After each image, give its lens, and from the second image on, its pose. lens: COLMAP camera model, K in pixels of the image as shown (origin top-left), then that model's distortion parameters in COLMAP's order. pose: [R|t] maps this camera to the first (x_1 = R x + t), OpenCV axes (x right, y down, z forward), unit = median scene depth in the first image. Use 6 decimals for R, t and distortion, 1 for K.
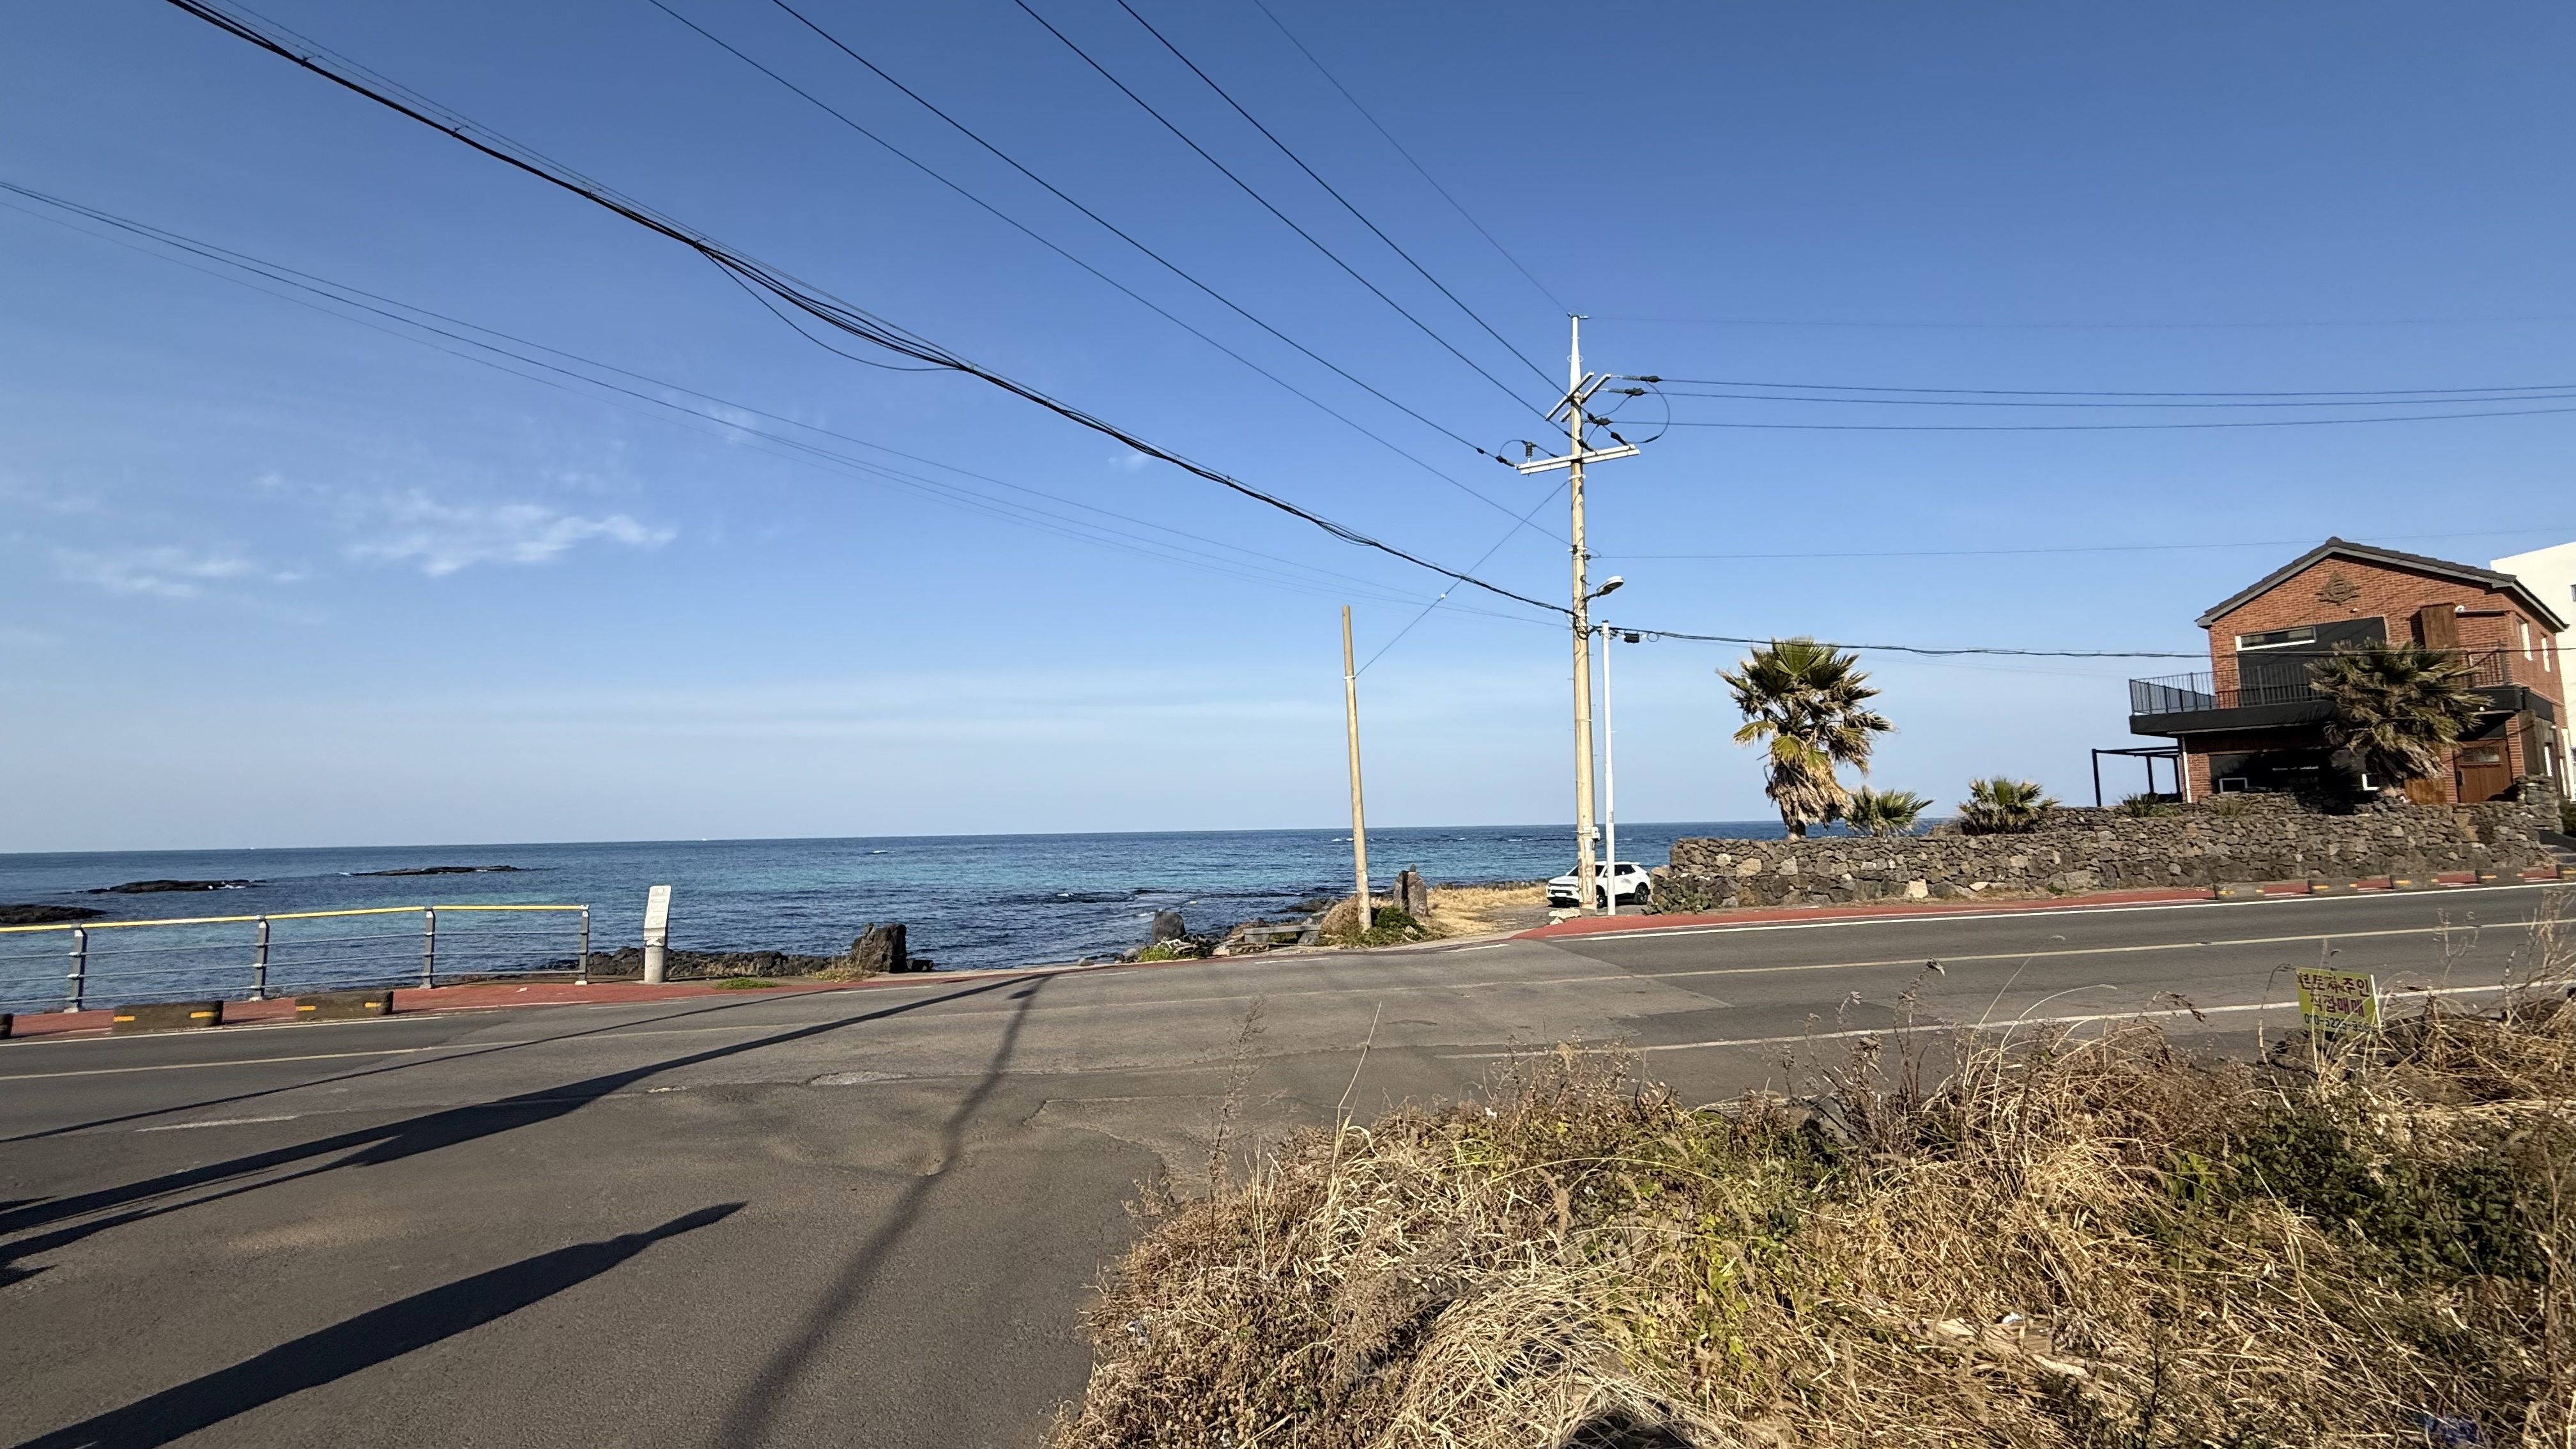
lens RADIAL K [[1022.8, 0, 1288.0], [0, 1022.8, 724.5], [0, 0, 1]] dist [0.000898, -0.000141]
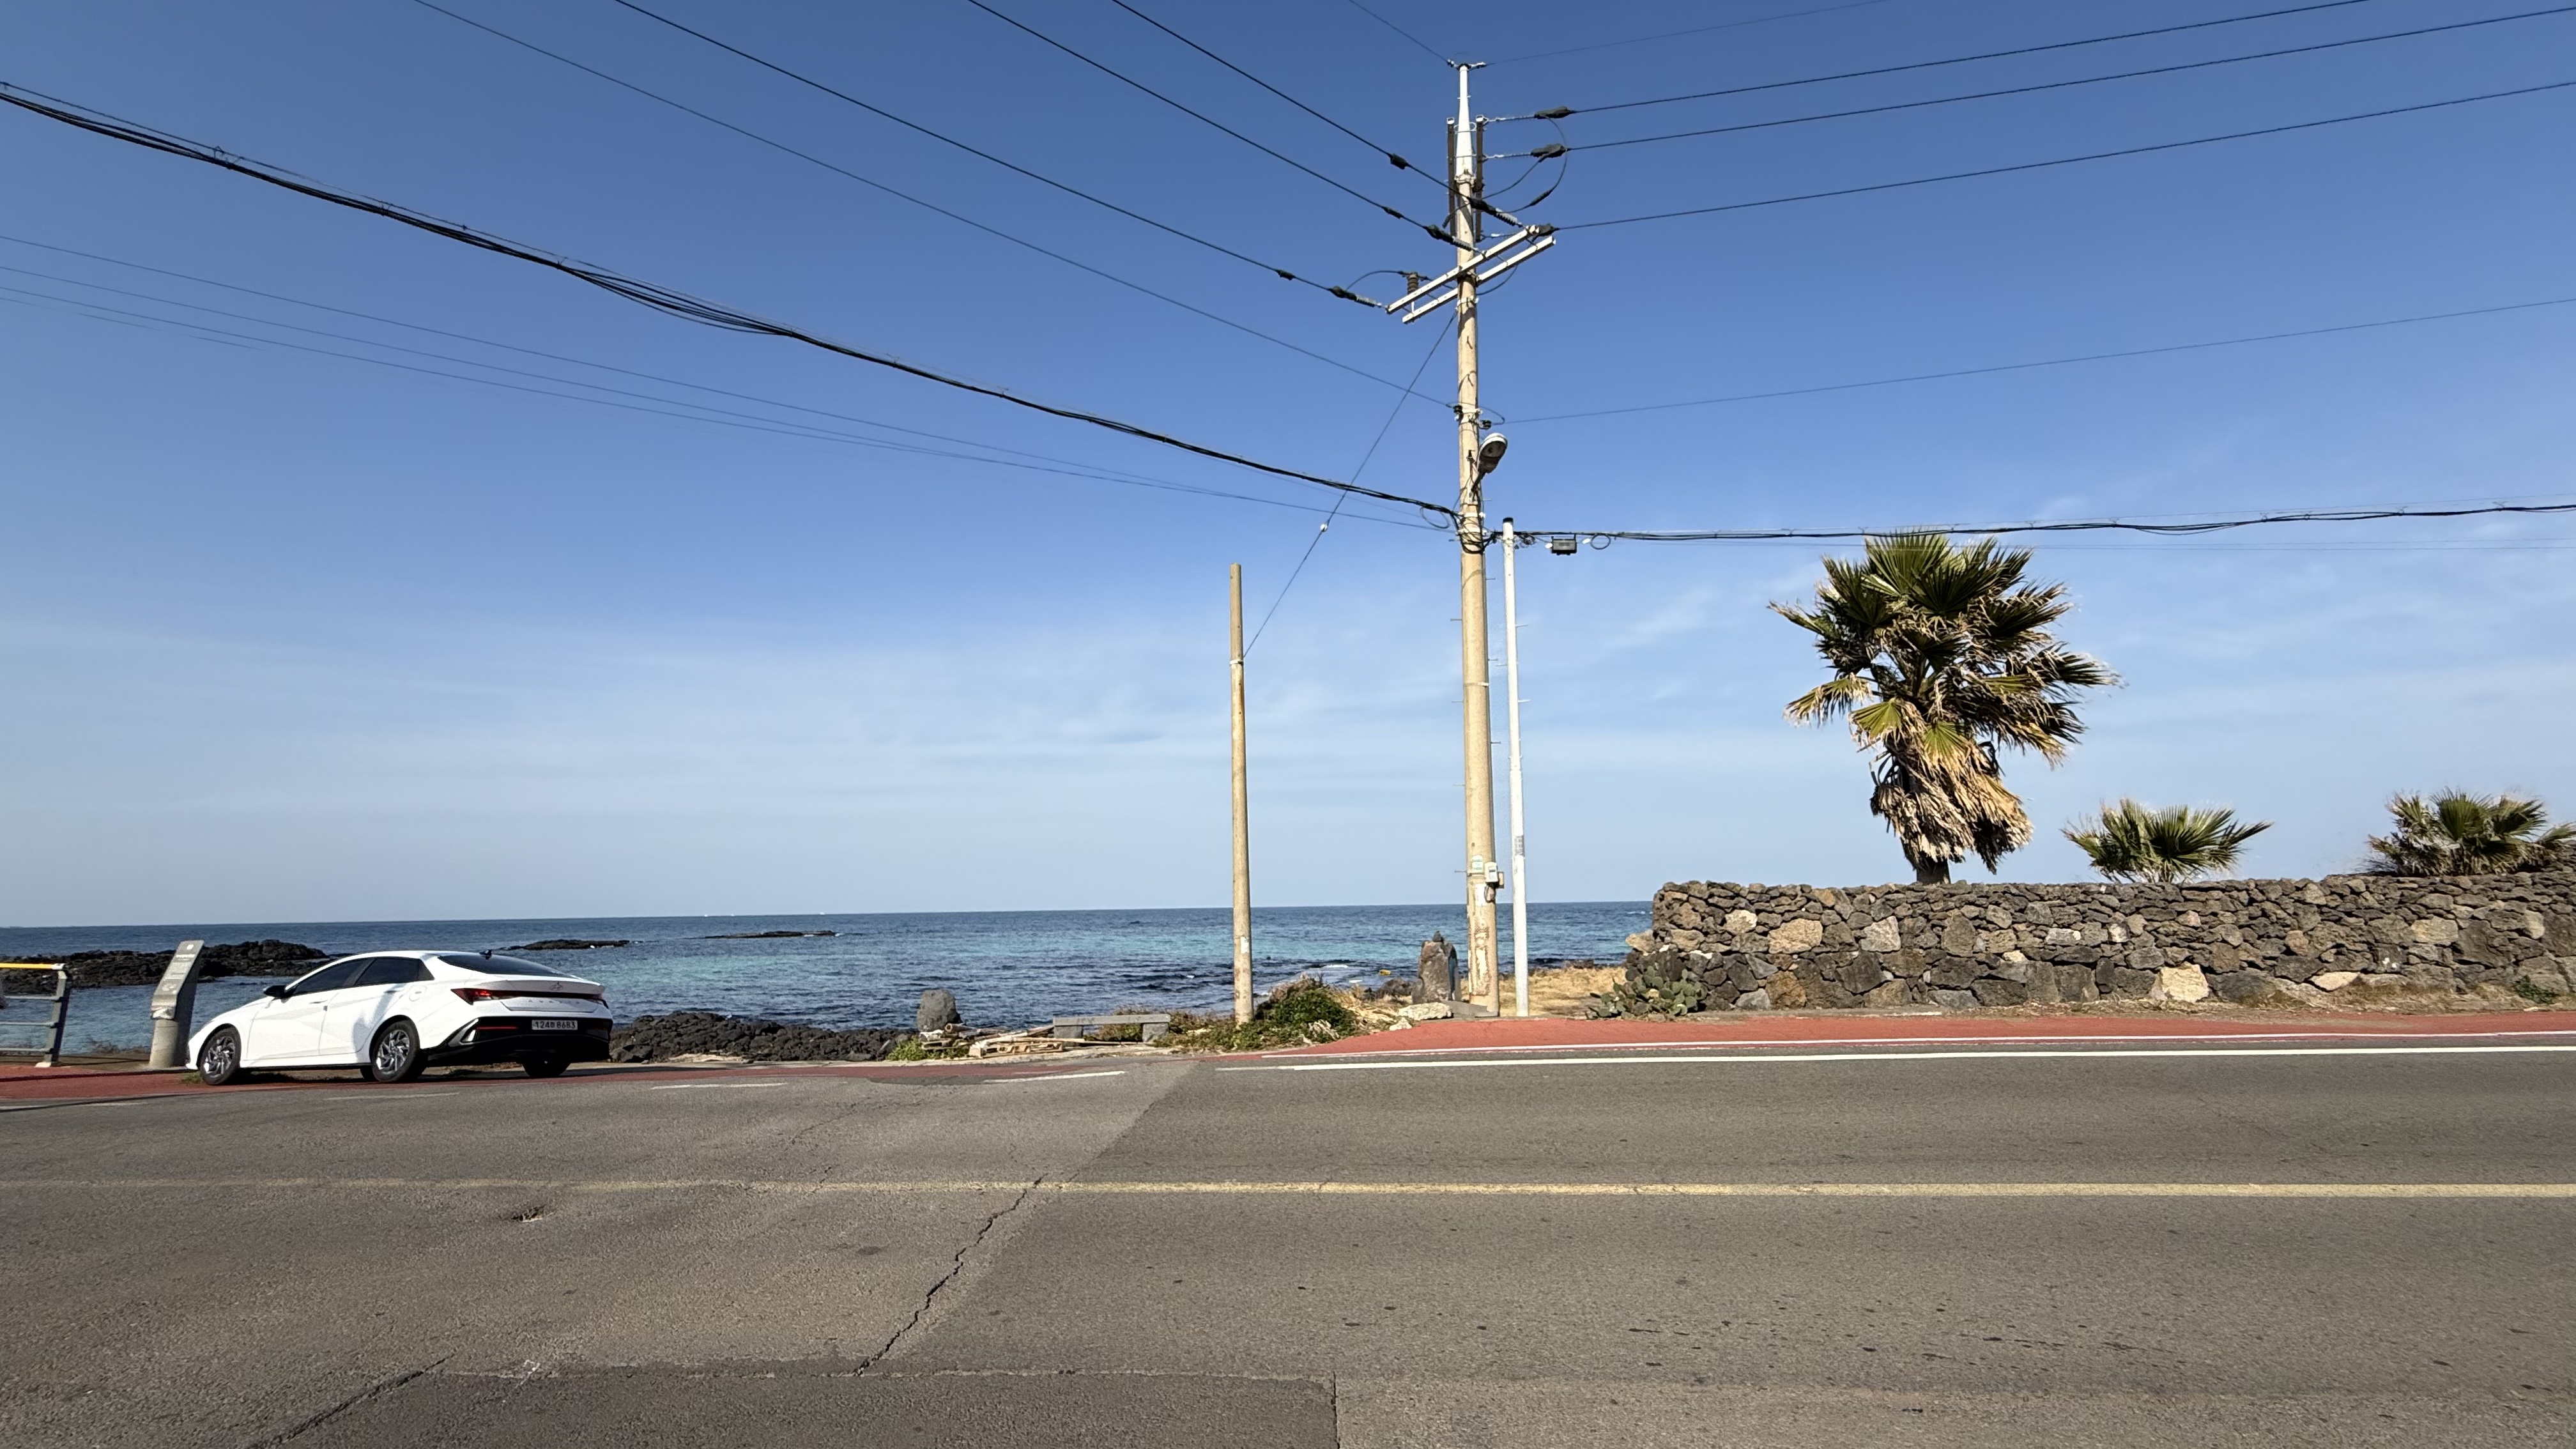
lens RADIAL K [[1022.8, 0, 1288.0], [0, 1022.8, 724.5], [0, 0, 1]] dist [0.000898, -0.000141]
pose [[0.959838, -0.045843, -0.276784, 0.331549], [0.026351, 0.996929, -0.073739, 0.057567], [0.279315, 0.063484, 0.958099, 0.375824]]
